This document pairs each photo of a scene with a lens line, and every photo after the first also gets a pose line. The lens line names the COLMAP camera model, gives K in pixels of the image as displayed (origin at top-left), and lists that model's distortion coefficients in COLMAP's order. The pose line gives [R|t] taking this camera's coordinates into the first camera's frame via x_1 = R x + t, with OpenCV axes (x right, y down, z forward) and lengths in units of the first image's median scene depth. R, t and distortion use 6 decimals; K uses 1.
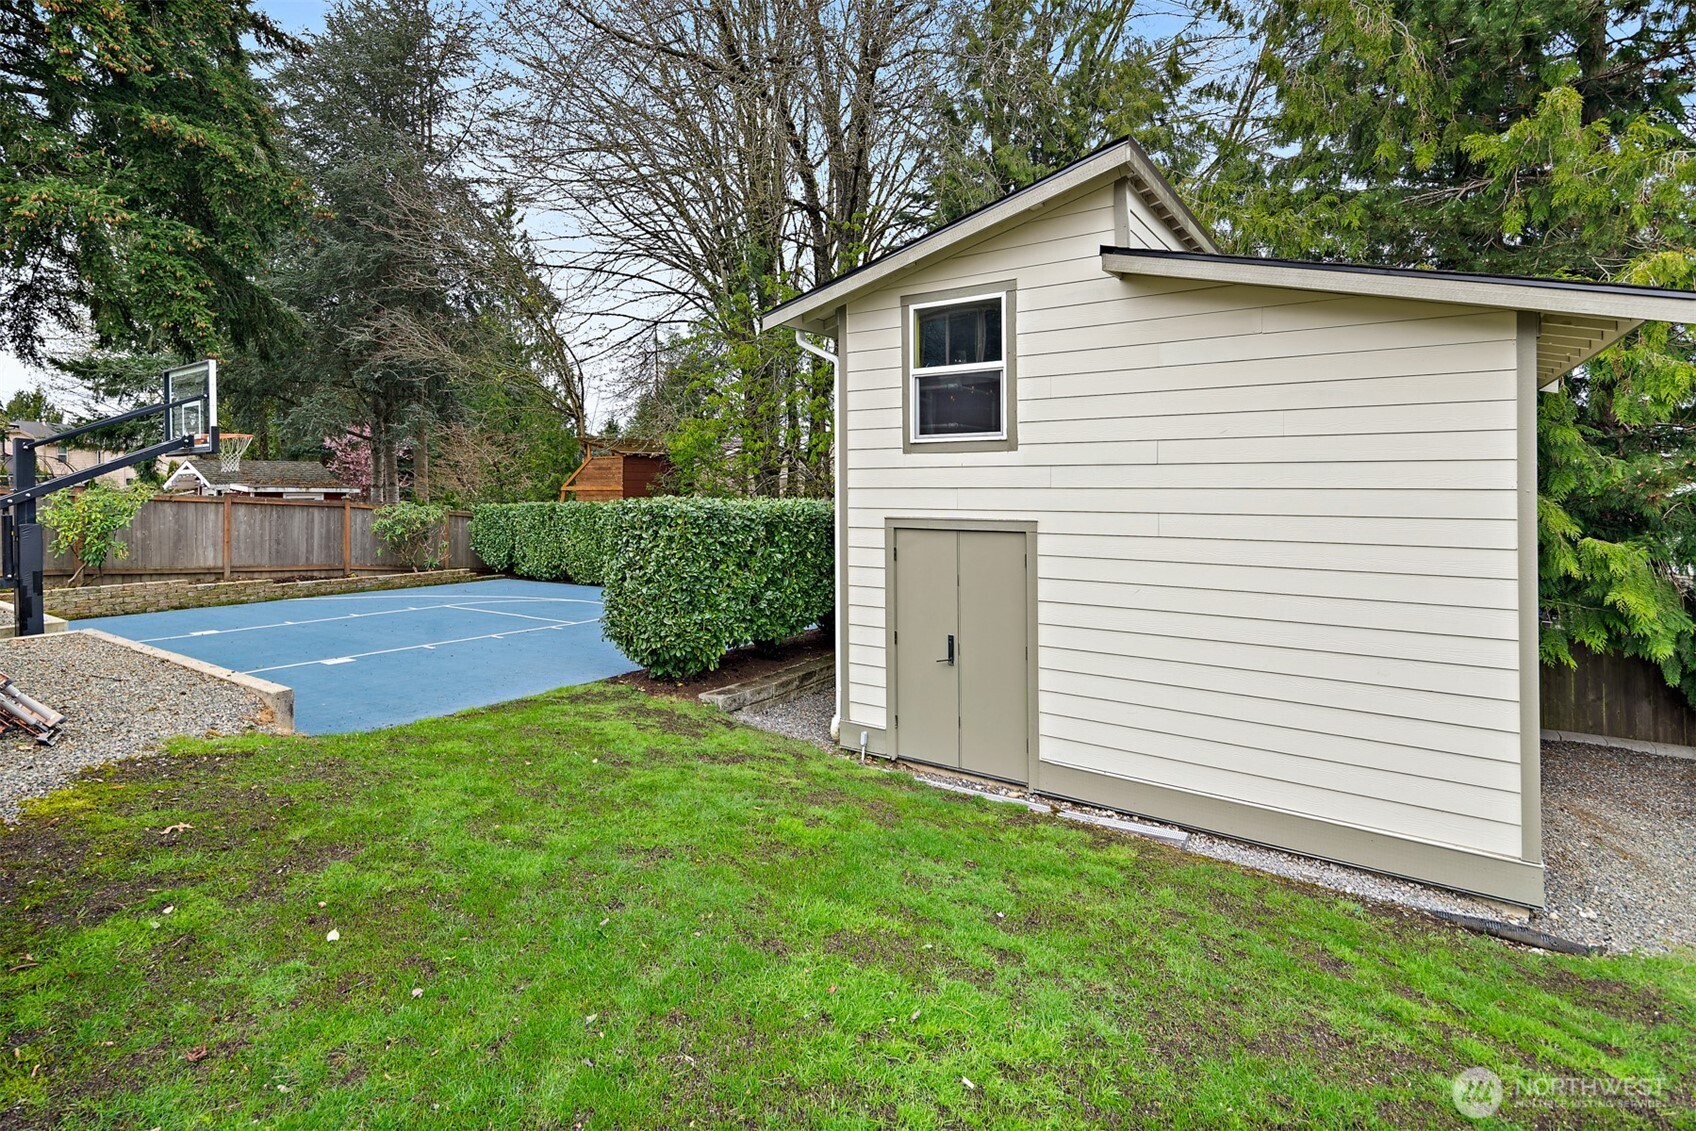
lens RADIAL K [[833.3, 0, 847.3], [0, 833.3, 474.2], [0, 0, 1]] dist [0.000571, 0.000100]
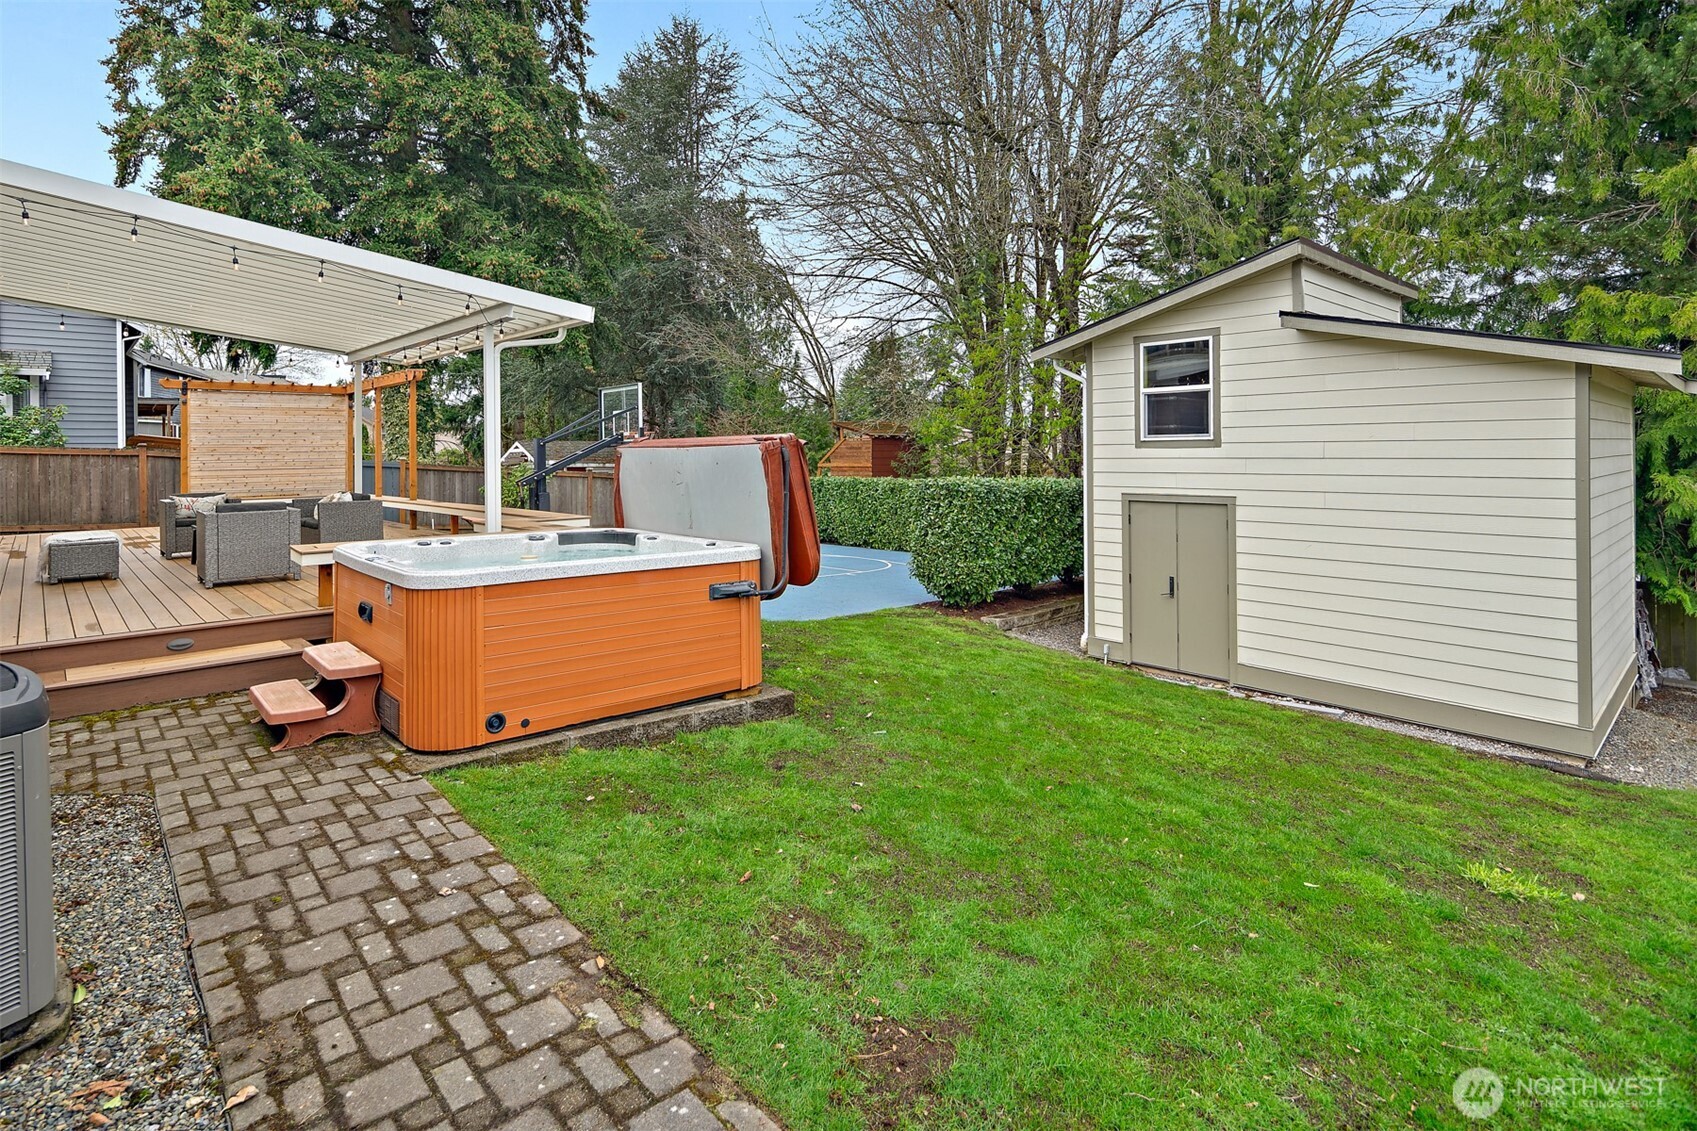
lens RADIAL K [[878.6, 0, 835.0], [0, 878.6, 451.8], [0, 0, 1]] dist [0.003384, 0.000231]
pose [[0.971930, -0.003039, -0.235249, -0.068891], [0.005235, 0.999948, 0.008713, -0.030386], [0.235210, -0.009700, 0.971896, -0.505571]]
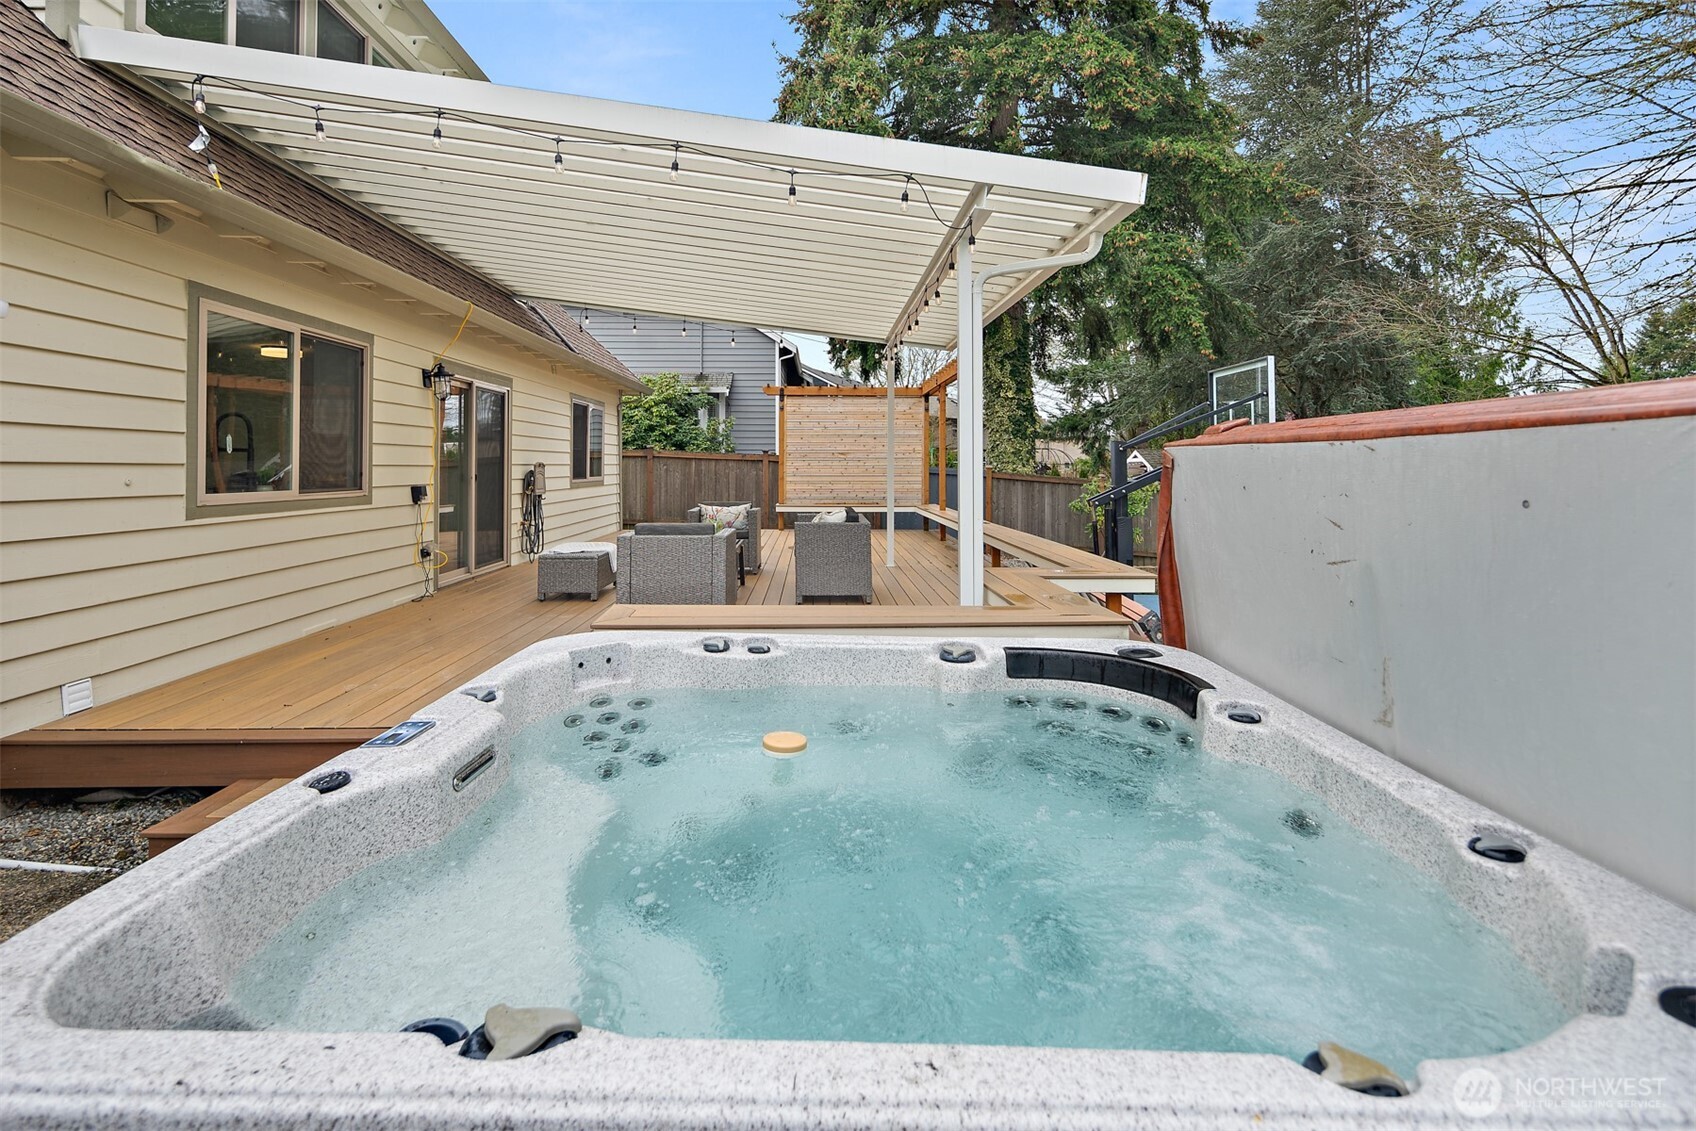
lens RADIAL K [[840.6, 0, 845.3], [0, 840.6, 437.4], [0, 0, 1]] dist [0.015016, 0.000206]
pose [[0.586866, -0.019018, -0.809461, -0.302483], [-0.000418, 0.999717, -0.023790, -0.020444], [0.809684, 0.014300, 0.586691, 0.030651]]
